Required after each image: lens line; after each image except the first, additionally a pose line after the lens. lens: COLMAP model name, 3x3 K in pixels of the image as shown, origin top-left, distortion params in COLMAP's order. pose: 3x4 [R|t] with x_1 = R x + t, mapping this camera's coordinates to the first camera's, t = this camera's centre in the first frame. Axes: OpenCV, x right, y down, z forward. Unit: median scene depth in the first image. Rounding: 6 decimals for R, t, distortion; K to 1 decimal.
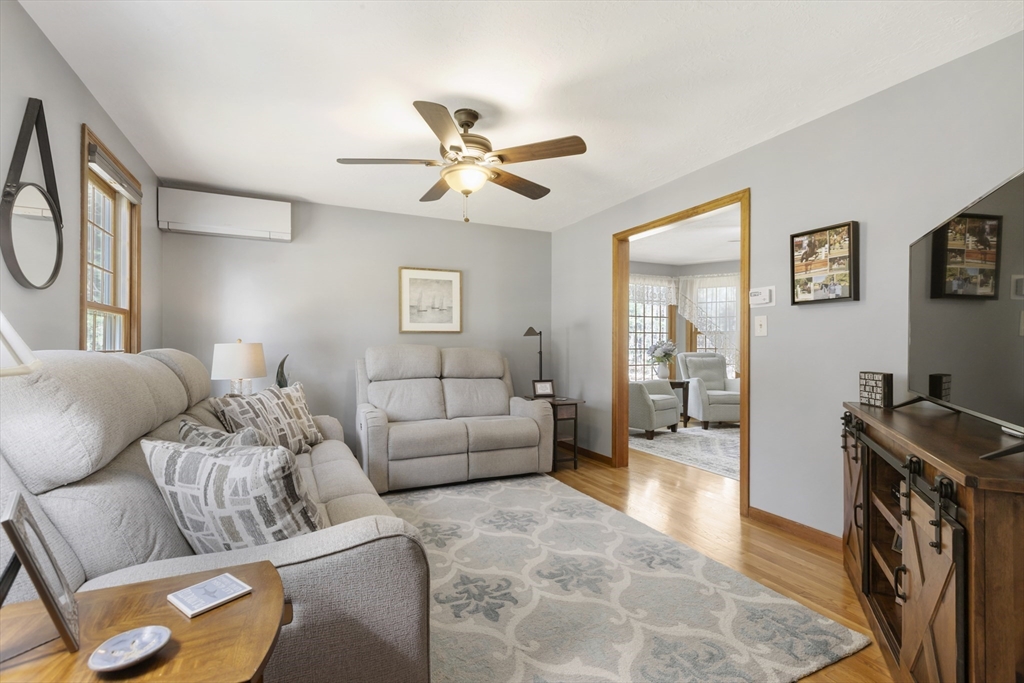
lens RADIAL K [[454.8, 0, 507.5], [0, 454.8, 345.4], [0, 0, 1]] dist [0.000971, 0.000054]
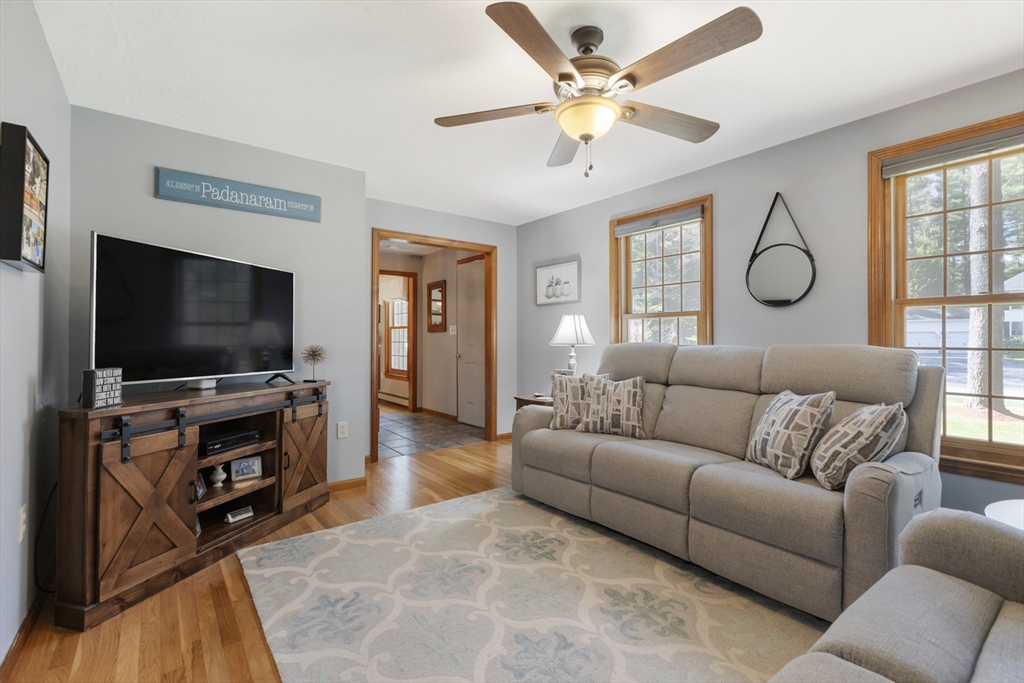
lens RADIAL K [[454.8, 0, 508.4], [0, 454.8, 335.7], [0, 0, 1]] dist [0.000971, 0.000054]
pose [[-0.976289, -0.006775, -0.216364, 0.239331], [-0.005382, 0.999961, -0.007028, -0.001908], [0.216403, -0.005697, -0.976287, 2.041871]]
